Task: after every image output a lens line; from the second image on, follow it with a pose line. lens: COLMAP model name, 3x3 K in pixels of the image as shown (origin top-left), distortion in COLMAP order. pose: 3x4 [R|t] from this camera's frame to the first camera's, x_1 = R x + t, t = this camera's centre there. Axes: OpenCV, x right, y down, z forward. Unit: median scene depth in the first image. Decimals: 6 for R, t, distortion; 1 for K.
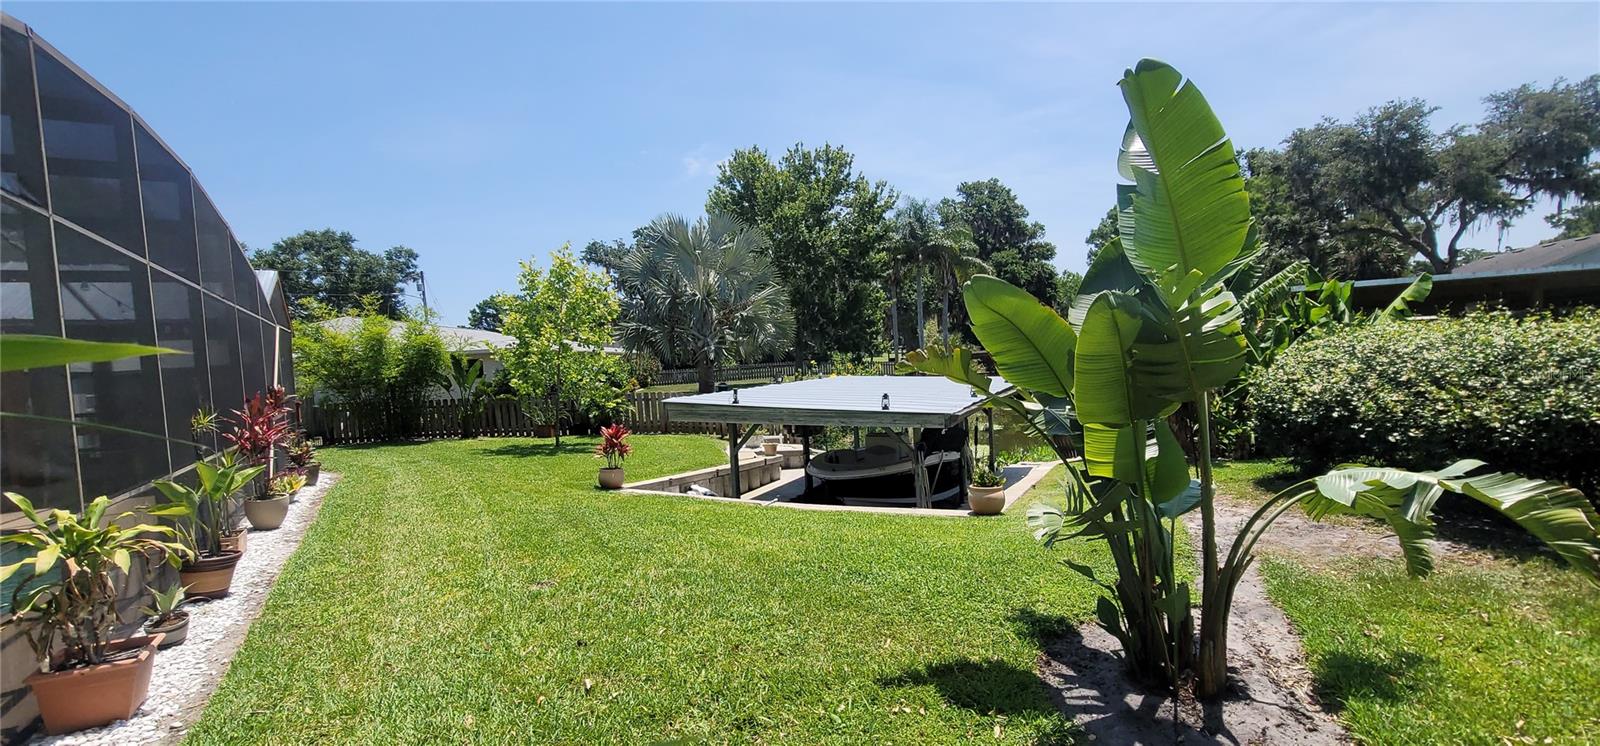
lens RADIAL K [[670.6, 0, 799.4], [0, 670.6, 373.3], [0, 0, 1]] dist [0.001066, 0.000181]
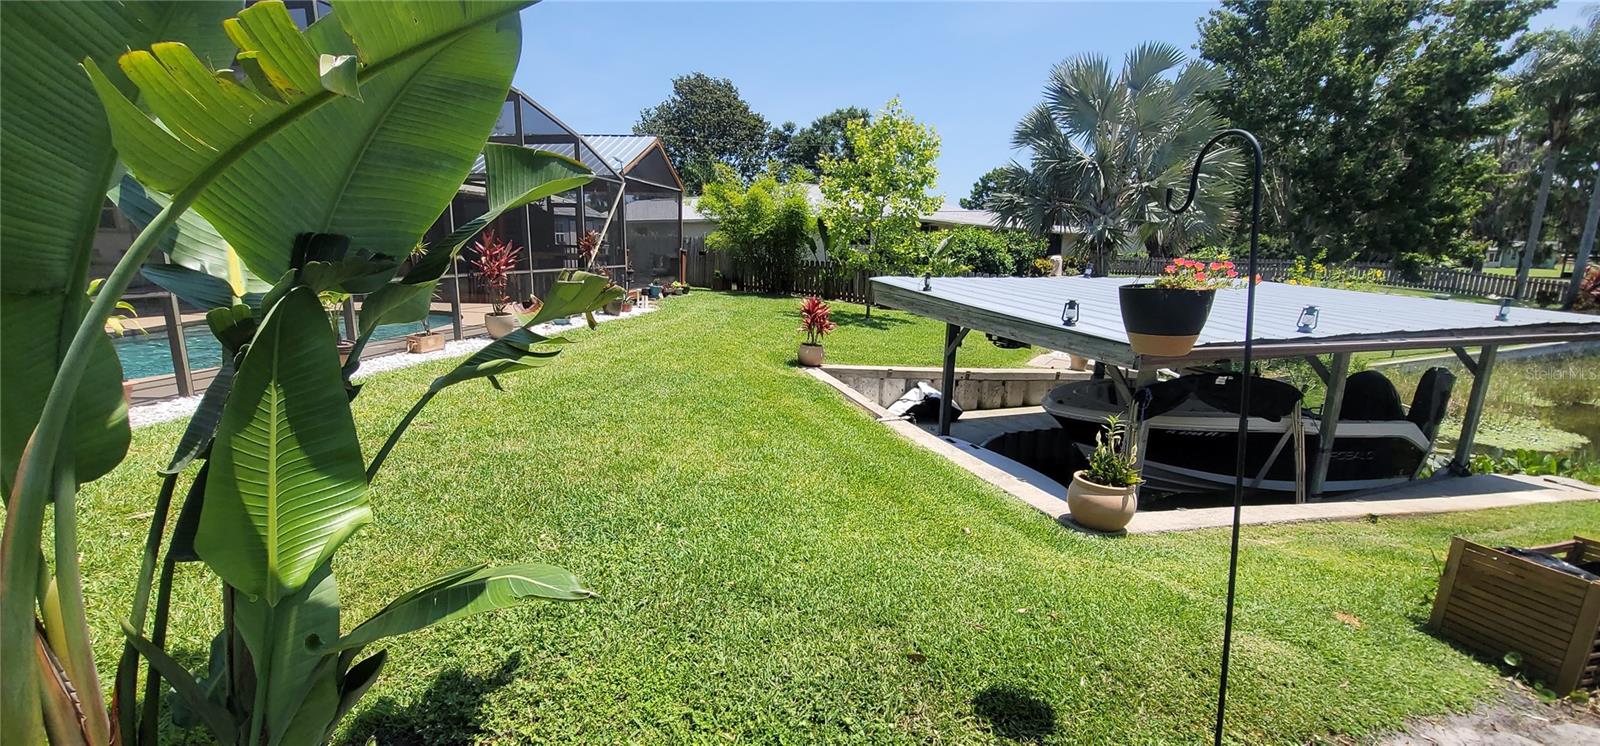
lens RADIAL K [[670.6, 0, 799.5], [0, 670.6, 372.0], [0, 0, 1]] dist [0.001066, 0.000181]
pose [[0.721396, 0.201380, -0.662596, 0.124885], [-0.082823, 0.975007, 0.206158, -0.004584], [0.687552, -0.093844, 0.720045, 0.116550]]
